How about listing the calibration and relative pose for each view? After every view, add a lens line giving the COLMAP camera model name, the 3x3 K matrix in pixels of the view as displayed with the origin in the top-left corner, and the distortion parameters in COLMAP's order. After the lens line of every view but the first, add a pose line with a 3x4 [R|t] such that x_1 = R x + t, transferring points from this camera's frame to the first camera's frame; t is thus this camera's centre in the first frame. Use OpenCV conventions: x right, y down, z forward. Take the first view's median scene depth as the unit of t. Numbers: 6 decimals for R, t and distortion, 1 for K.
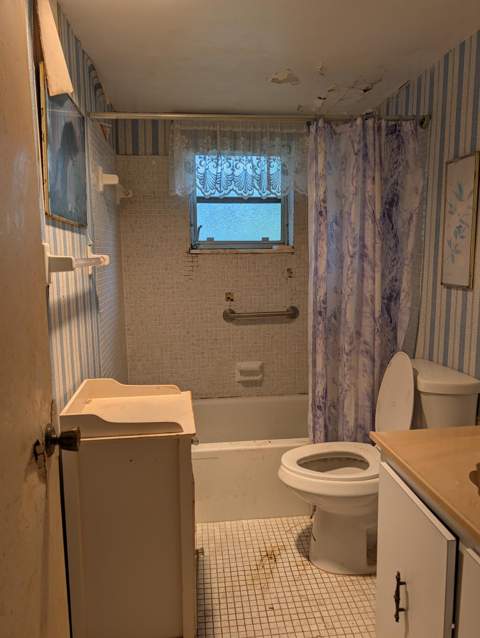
lens RADIAL K [[462.3, 0, 236.0], [0, 462.3, 320.4], [0, 0, 1]] dist [0.009716, -0.006692]
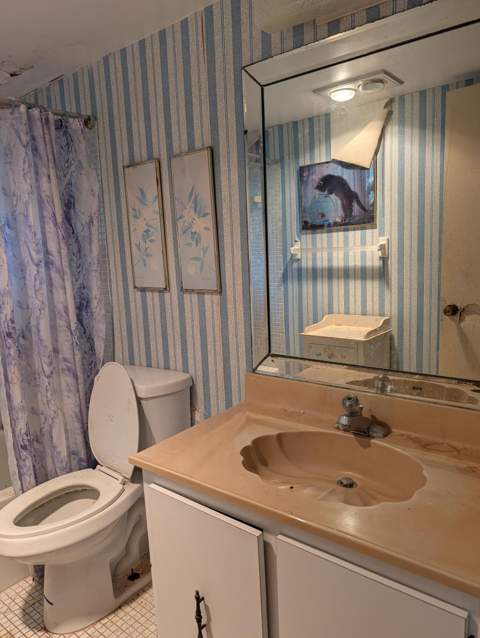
lens RADIAL K [[462.3, 0, 236.0], [0, 462.3, 320.4], [0, 0, 1]] dist [0.009716, -0.006692]
pose [[0.705521, -0.131589, 0.696365, -0.102238], [0.140200, 0.989106, 0.044864, -0.021308], [-0.694683, 0.065978, 0.716284, 0.125296]]
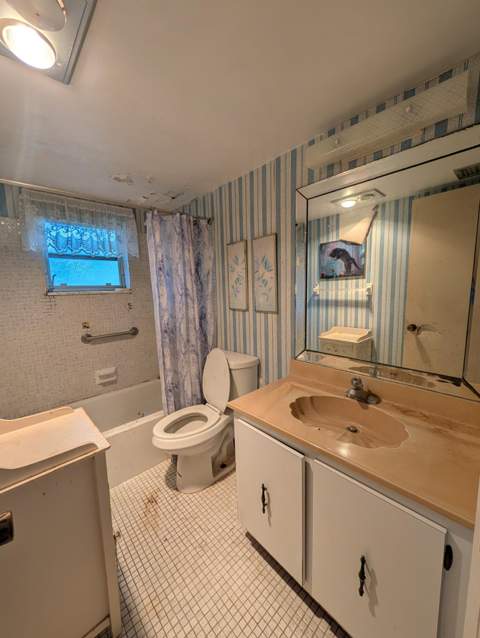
lens RADIAL K [[246.1, 0, 240.0], [0, 246.1, 319.0], [0, 0, 1]] dist [0.000635, -0.000216]
pose [[0.802797, -0.085277, 0.590122, -0.106050], [0.103757, 0.994599, 0.002577, -0.033421], [-0.587155, 0.059161, 0.807310, 0.164969]]
